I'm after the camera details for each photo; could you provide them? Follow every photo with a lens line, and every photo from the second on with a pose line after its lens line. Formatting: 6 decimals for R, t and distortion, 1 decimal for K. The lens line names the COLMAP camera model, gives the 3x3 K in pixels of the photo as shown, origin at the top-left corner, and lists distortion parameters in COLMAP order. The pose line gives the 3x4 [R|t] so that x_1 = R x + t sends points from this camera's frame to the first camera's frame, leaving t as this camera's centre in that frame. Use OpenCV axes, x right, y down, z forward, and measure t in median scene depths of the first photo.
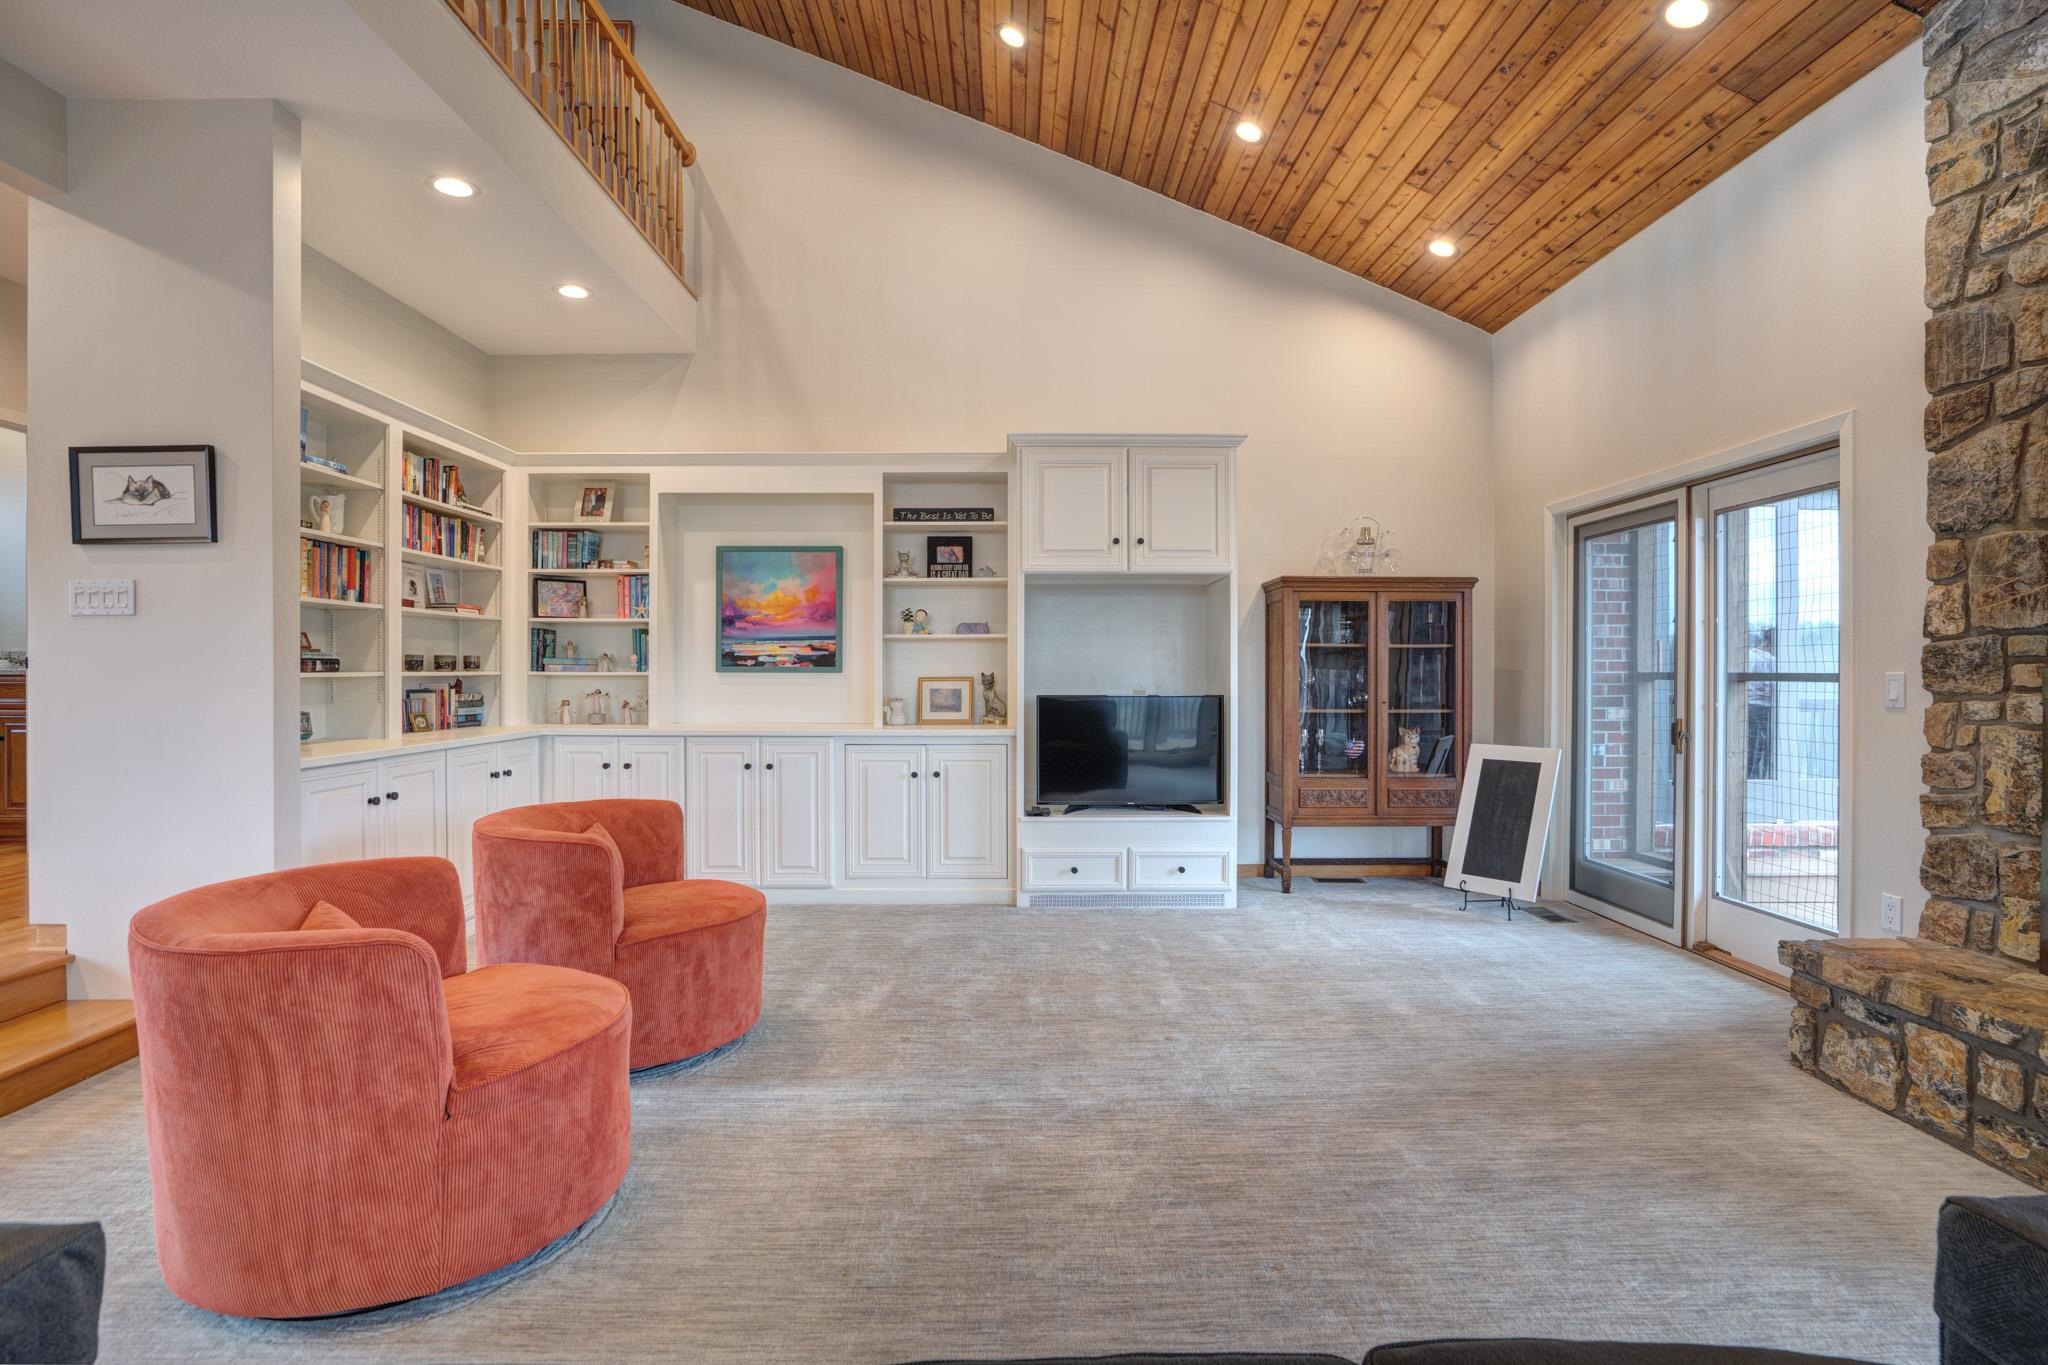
lens RADIAL K [[997.1, 0, 1047.5], [0, 997.1, 677.0], [0, 0, 1]] dist [-0.073553, 0.028066]
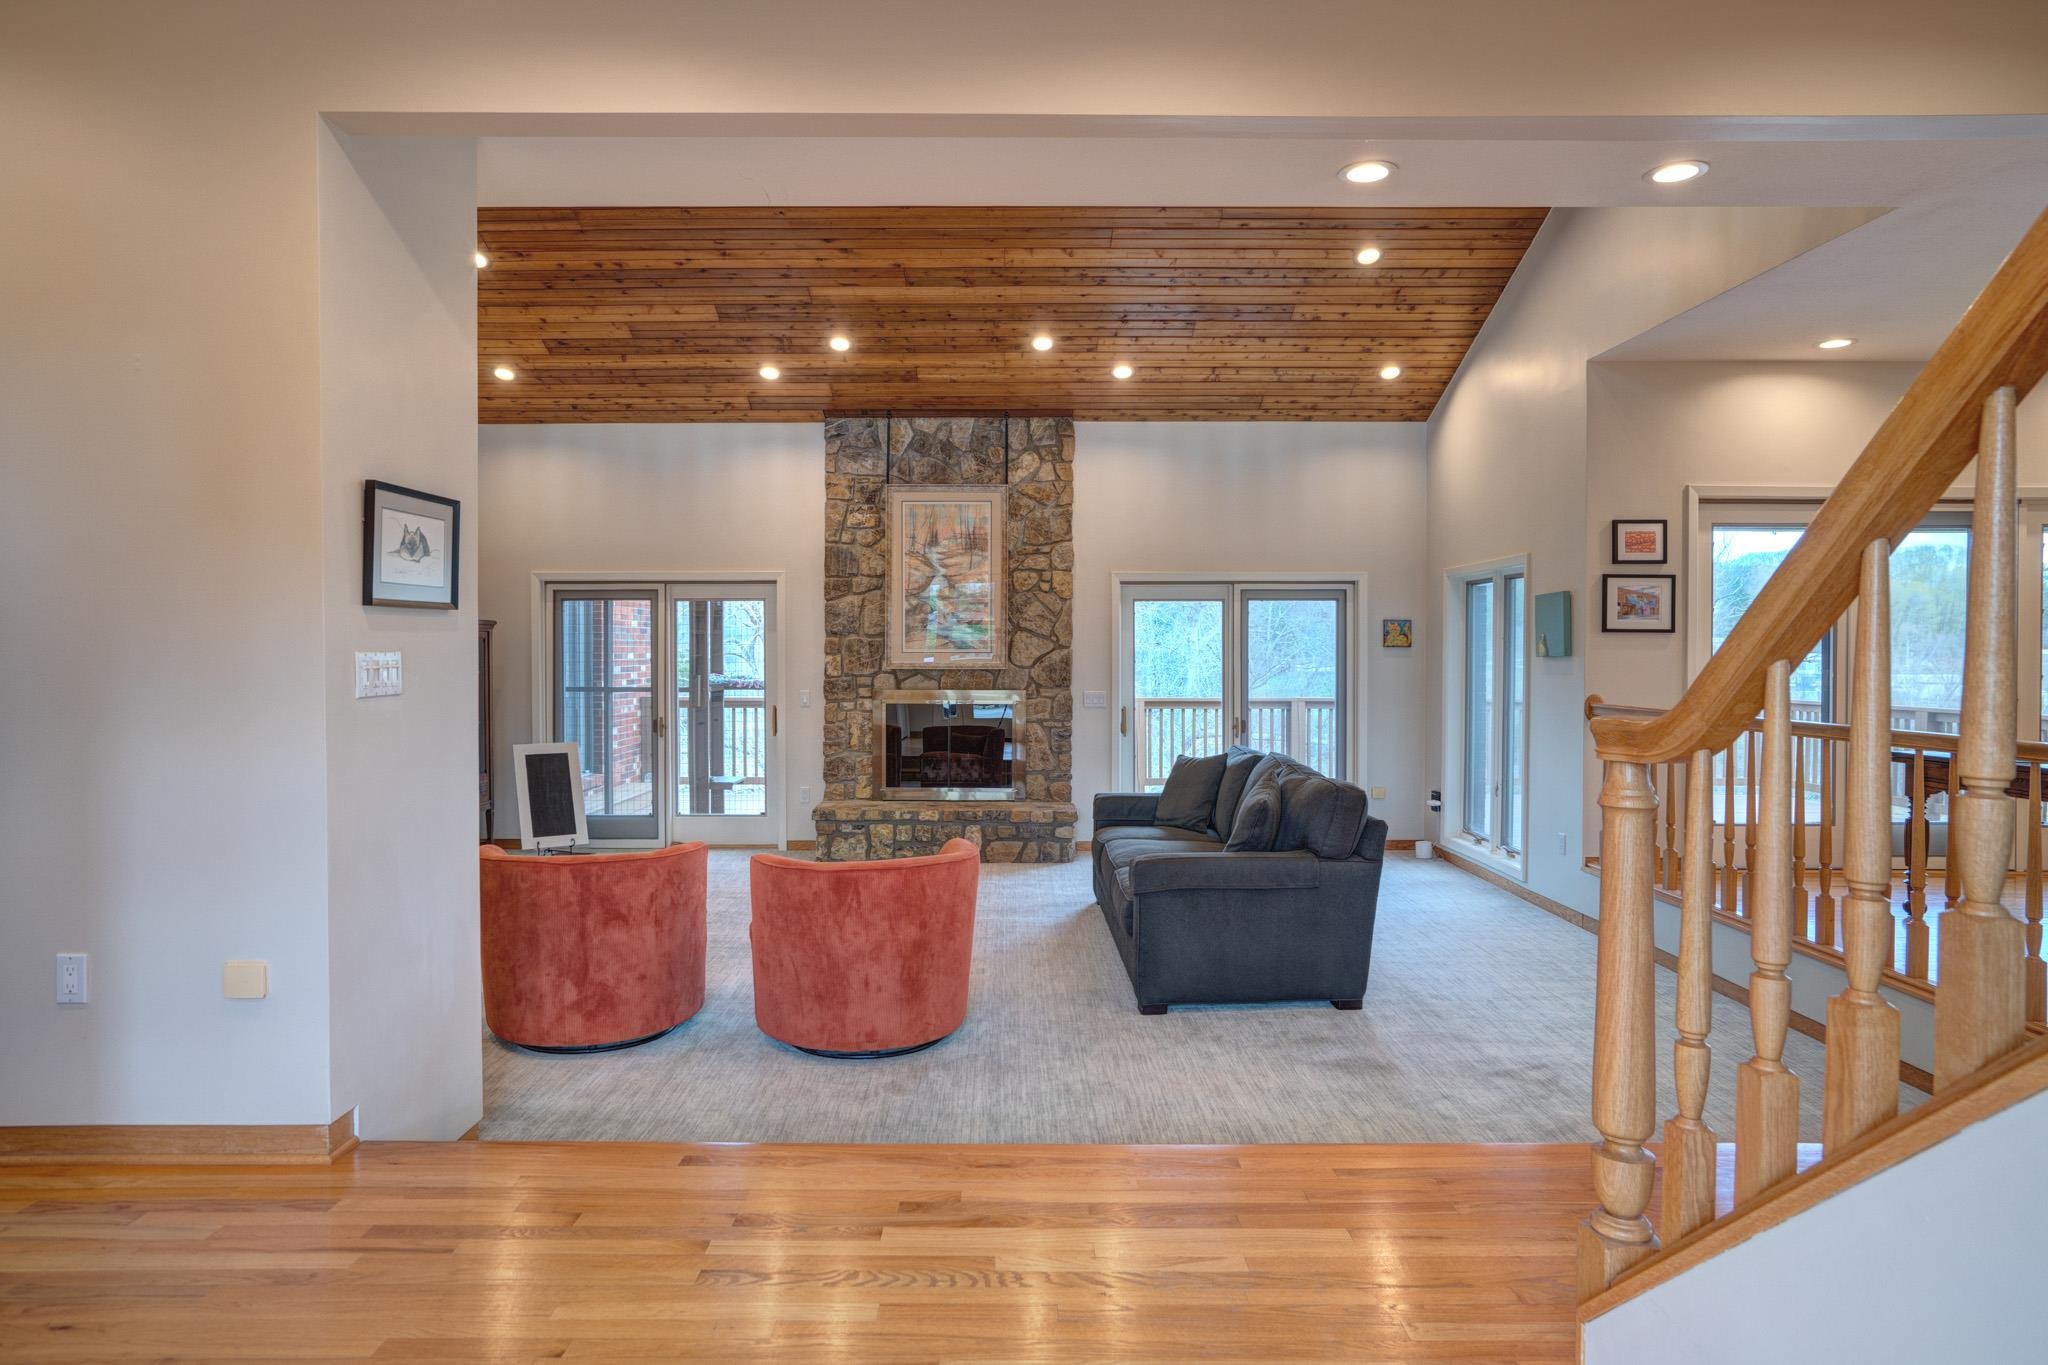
lens RADIAL K [[1154.8, 0, 1007.8], [0, 1154.8, 672.7], [0, 0, 1]] dist [-0.018628, 0.000030]
pose [[0.045111, -0.022596, 0.998726, -1.150251], [0.005609, 0.999734, 0.022365, -0.066373], [-0.998966, 0.004593, 0.045225, 0.236101]]
